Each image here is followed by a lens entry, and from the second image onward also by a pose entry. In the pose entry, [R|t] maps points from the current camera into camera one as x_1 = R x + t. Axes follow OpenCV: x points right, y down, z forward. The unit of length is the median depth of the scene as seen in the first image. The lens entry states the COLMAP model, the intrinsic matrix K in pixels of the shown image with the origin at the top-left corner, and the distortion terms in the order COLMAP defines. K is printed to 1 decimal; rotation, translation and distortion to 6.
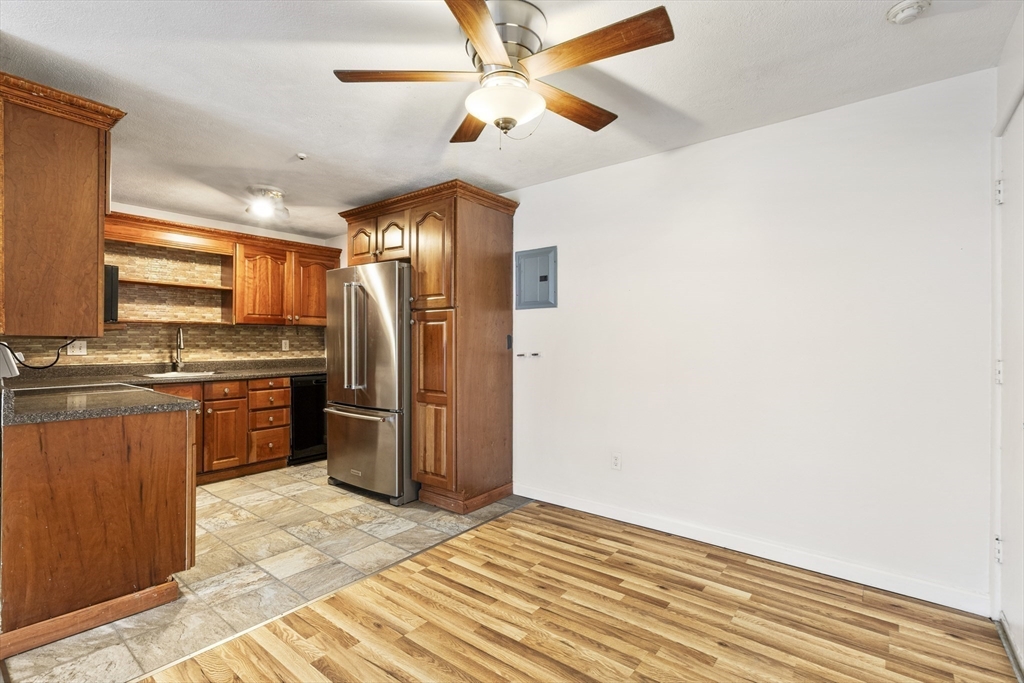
lens RADIAL K [[466.6, 0, 518.2], [0, 466.6, 346.2], [0, 0, 1]] dist [0.001745, -0.000634]
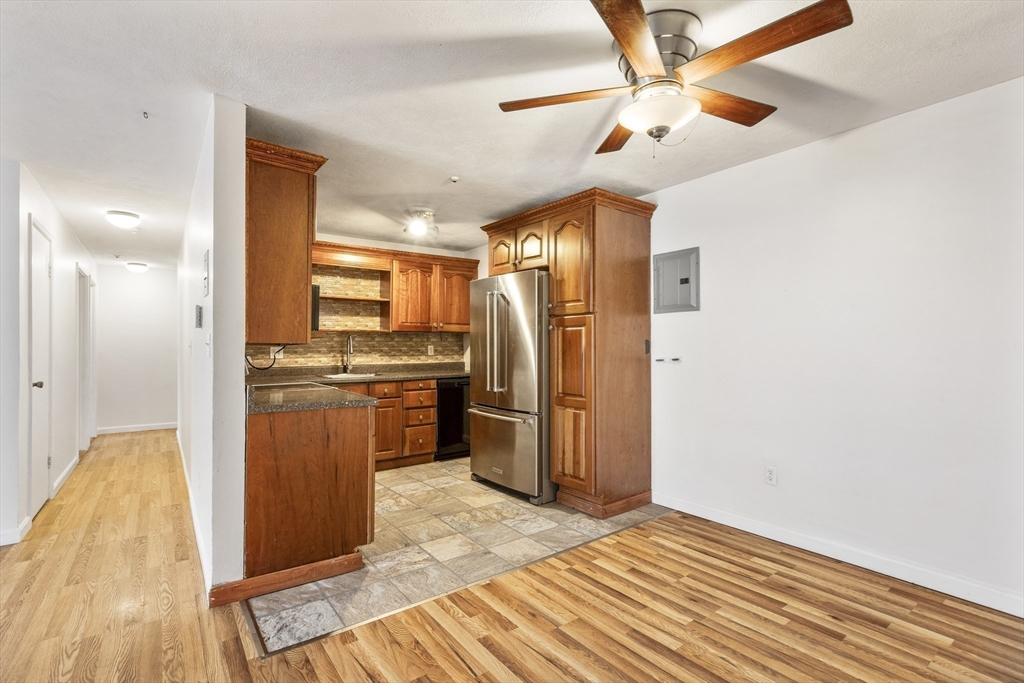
lens RADIAL K [[472.7, 0, 516.8], [0, 472.7, 343.1], [0, 0, 1]] dist [0.001938, -0.000866]
pose [[0.967648, -0.004923, -0.252254, -0.038823], [0.000733, 0.999860, -0.016701, -0.000377], [0.252301, 0.015975, 0.967517, -0.036695]]
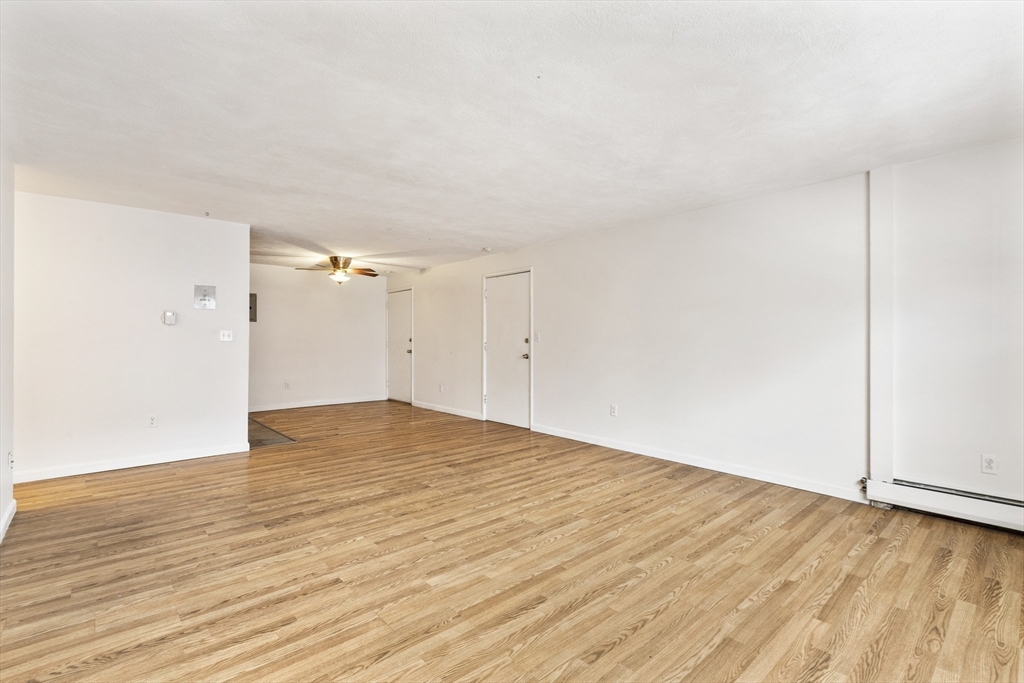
lens RADIAL K [[467.0, 0, 513.6], [0, 467.0, 339.9], [0, 0, 1]] dist [0.003245, -0.000253]
pose [[0.172220, -0.000690, 0.985058, -2.055986], [0.006486, 0.999979, -0.000433, 0.010555], [-0.985037, 0.006464, 0.172221, -0.623981]]
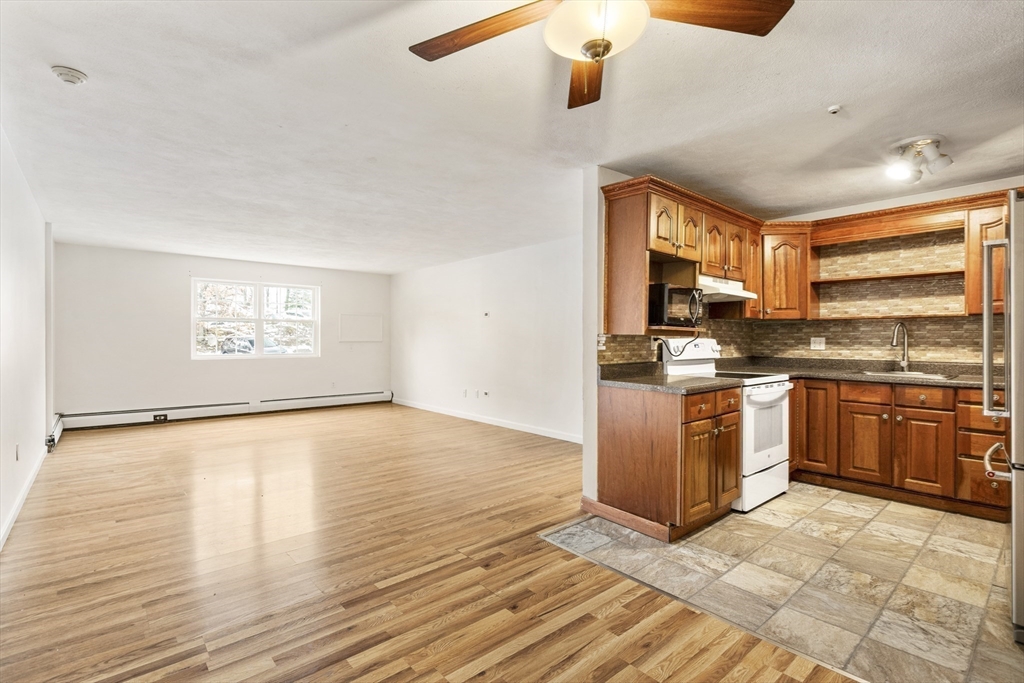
lens RADIAL K [[481.1, 0, 514.3], [0, 481.1, 338.2], [0, 0, 1]] dist [-0.003334, -0.000752]
pose [[-0.185573, -0.000095, -0.982630, 0.434765], [-0.009129, 0.999957, 0.001627, -0.005769], [0.982588, 0.009272, -0.185566, 0.581859]]
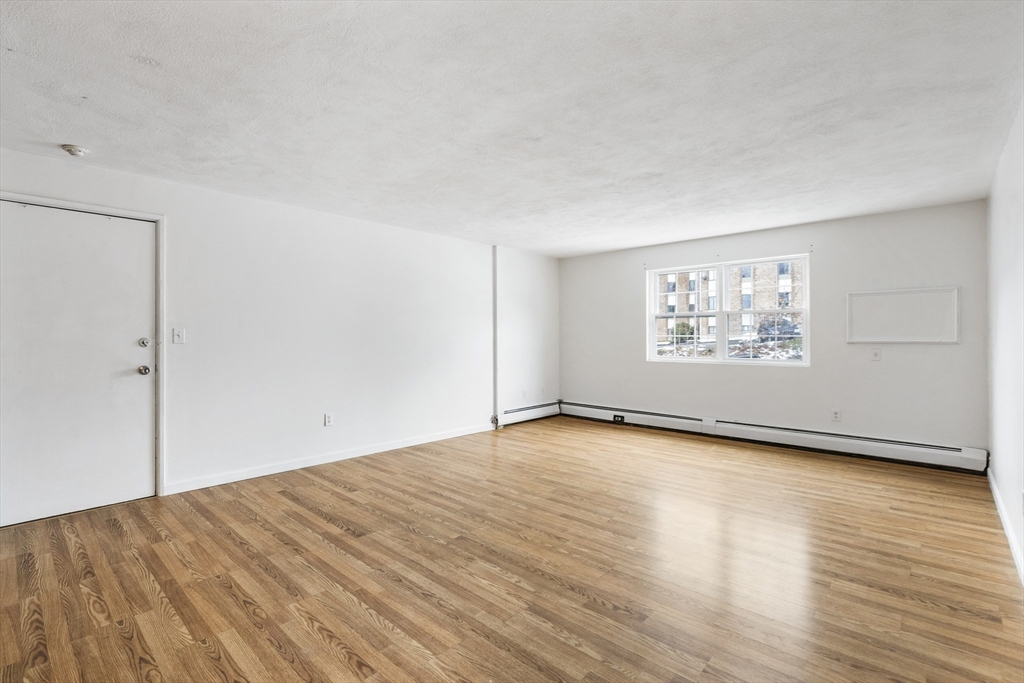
lens RADIAL K [[464.3, 0, 511.7], [0, 464.3, 335.7], [0, 0, 1]] dist [0.003926, -0.001855]
pose [[-0.997222, 0.003416, 0.074407, -1.065865], [0.003600, 0.999991, 0.002337, -0.001612], [-0.074399, 0.002598, -0.997225, 0.693693]]
